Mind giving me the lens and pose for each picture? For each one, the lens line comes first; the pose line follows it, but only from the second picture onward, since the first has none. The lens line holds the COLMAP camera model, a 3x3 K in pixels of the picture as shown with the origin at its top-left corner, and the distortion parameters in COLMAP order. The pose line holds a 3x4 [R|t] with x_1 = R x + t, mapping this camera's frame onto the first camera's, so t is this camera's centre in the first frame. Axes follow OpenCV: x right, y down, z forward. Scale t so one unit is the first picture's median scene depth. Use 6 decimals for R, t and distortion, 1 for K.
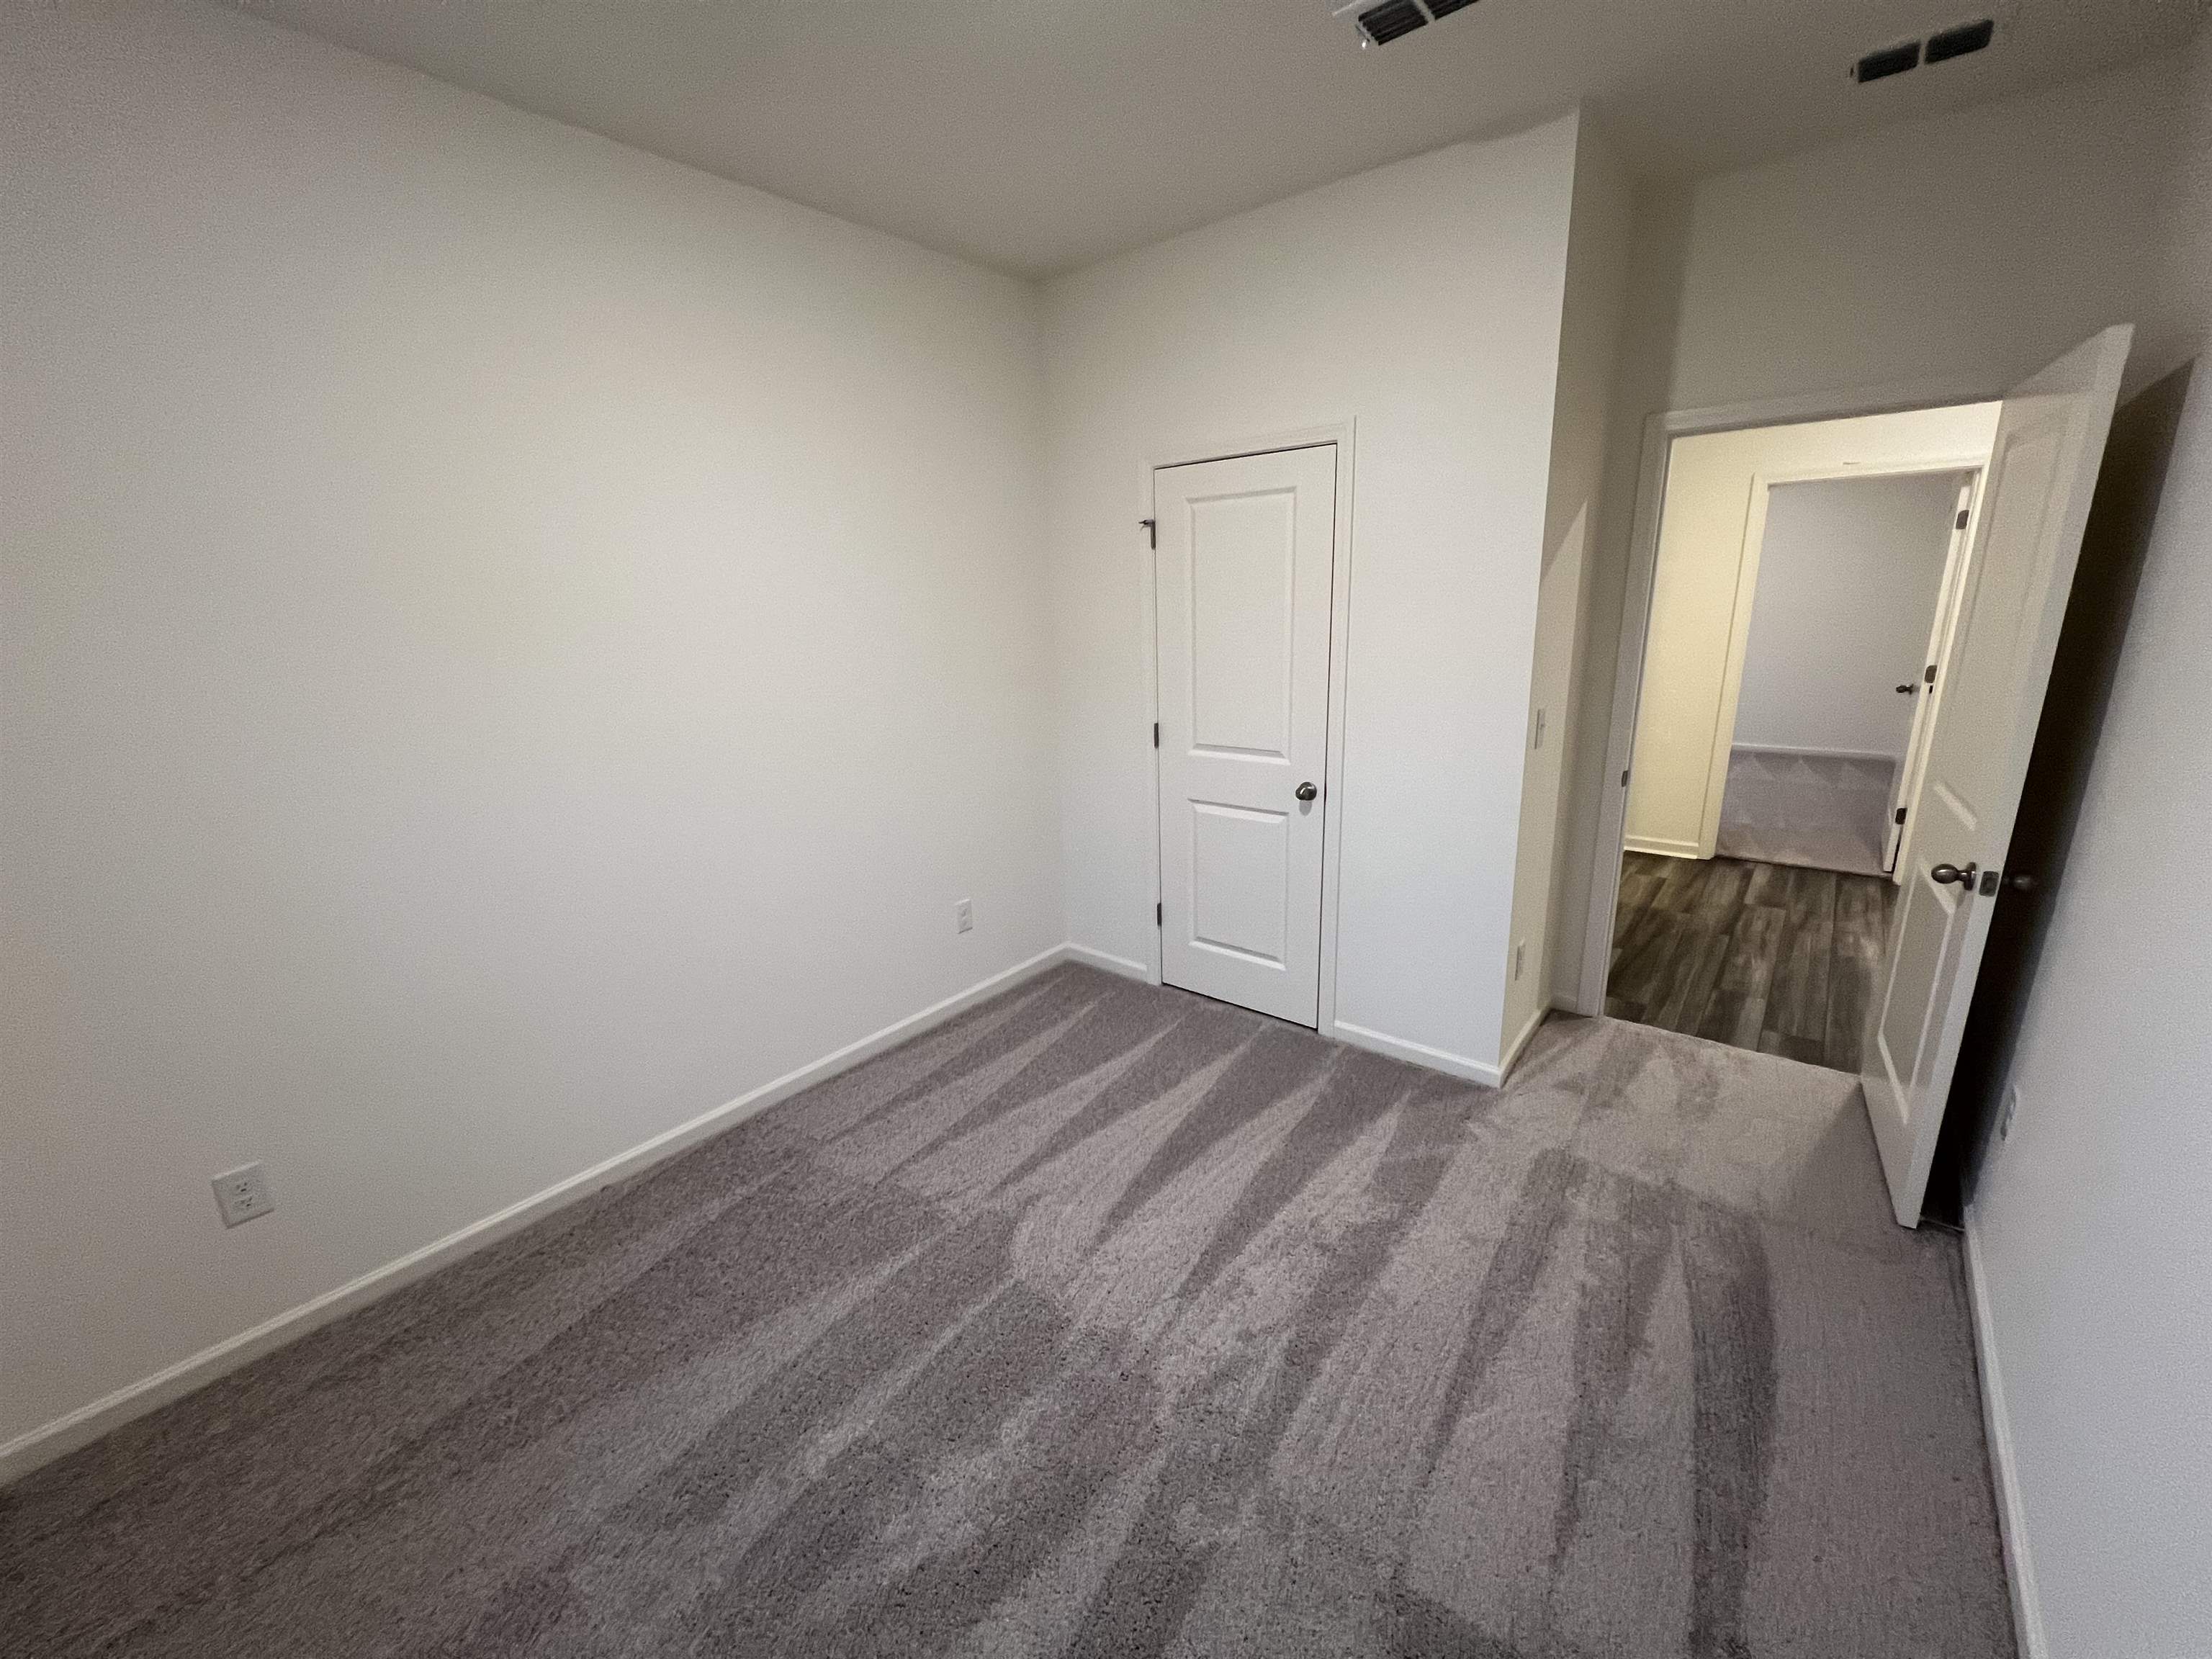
lens RADIAL K [[886.7, 0, 1124.4], [0, 886.7, 842.8], [0, 0, 1]] dist [-0.003697, -0.000241]
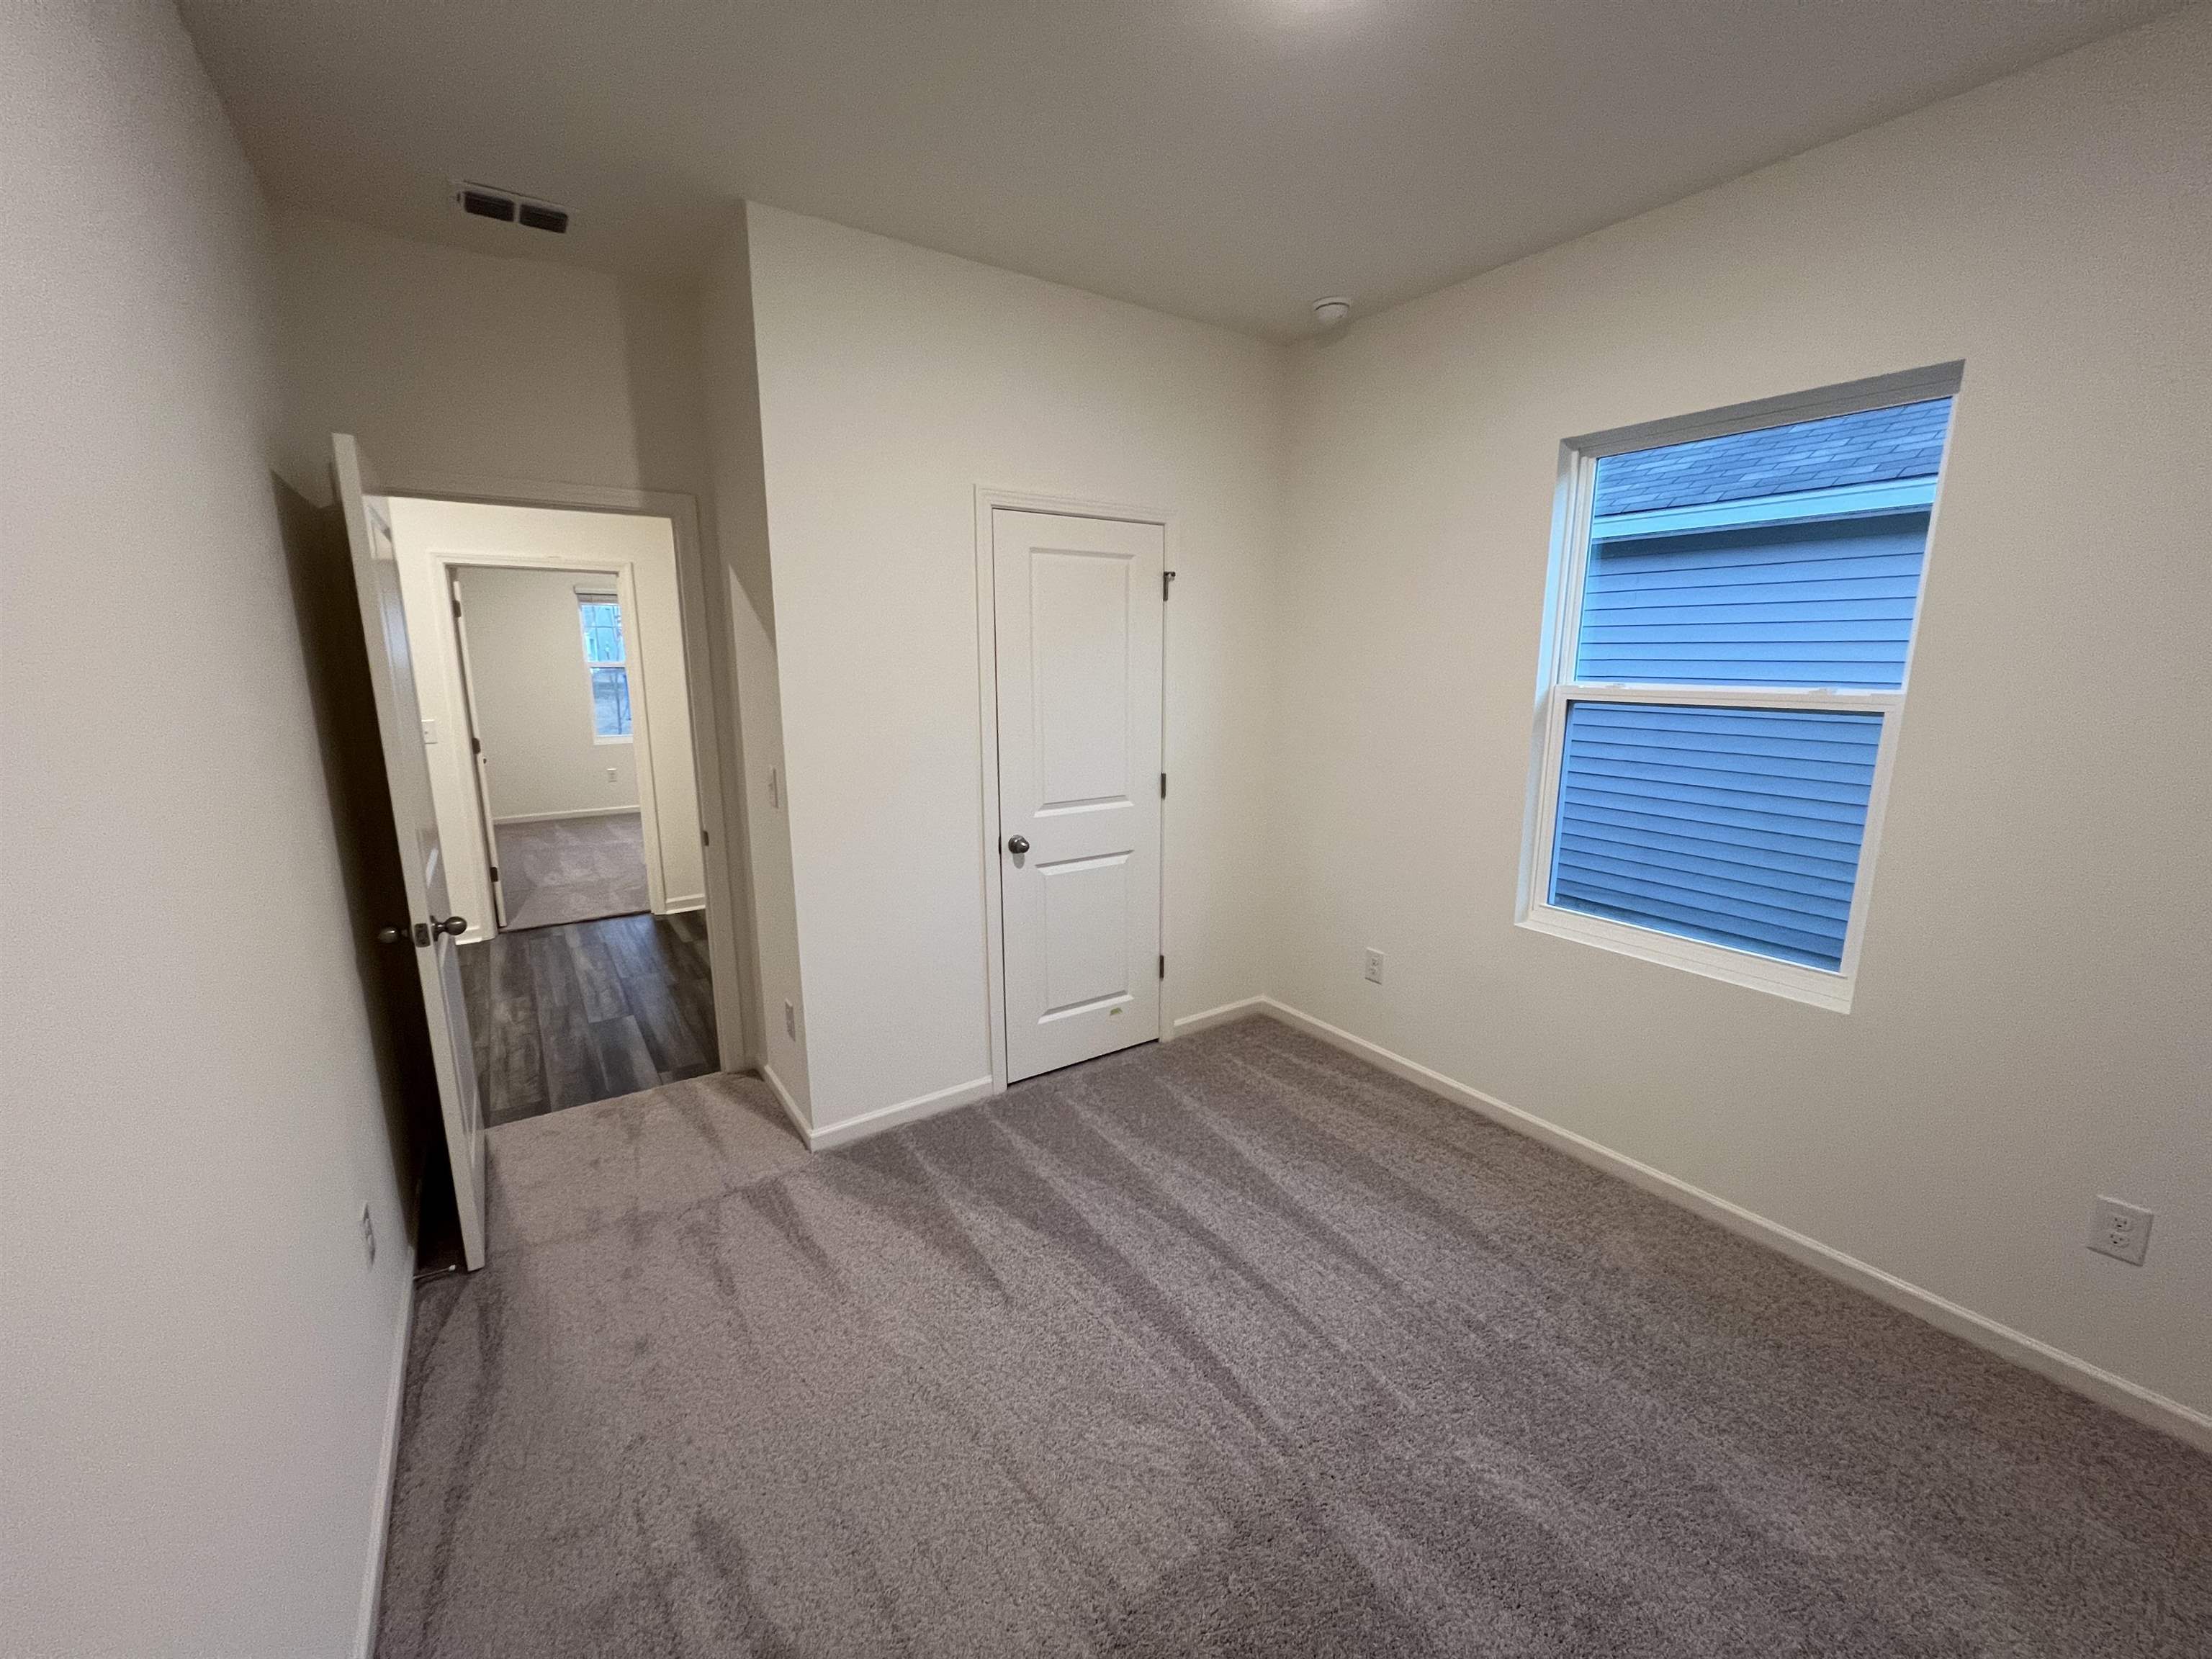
lens RADIAL K [[886.7, 0, 1120.8], [0, 886.7, 821.4], [0, 0, 1]] dist [-0.003697, -0.000241]
pose [[-0.283366, 0.224507, -0.932363, 1.409172], [-0.237013, 0.925658, 0.294926, -0.521187], [0.929263, 0.304554, -0.209089, 1.651021]]
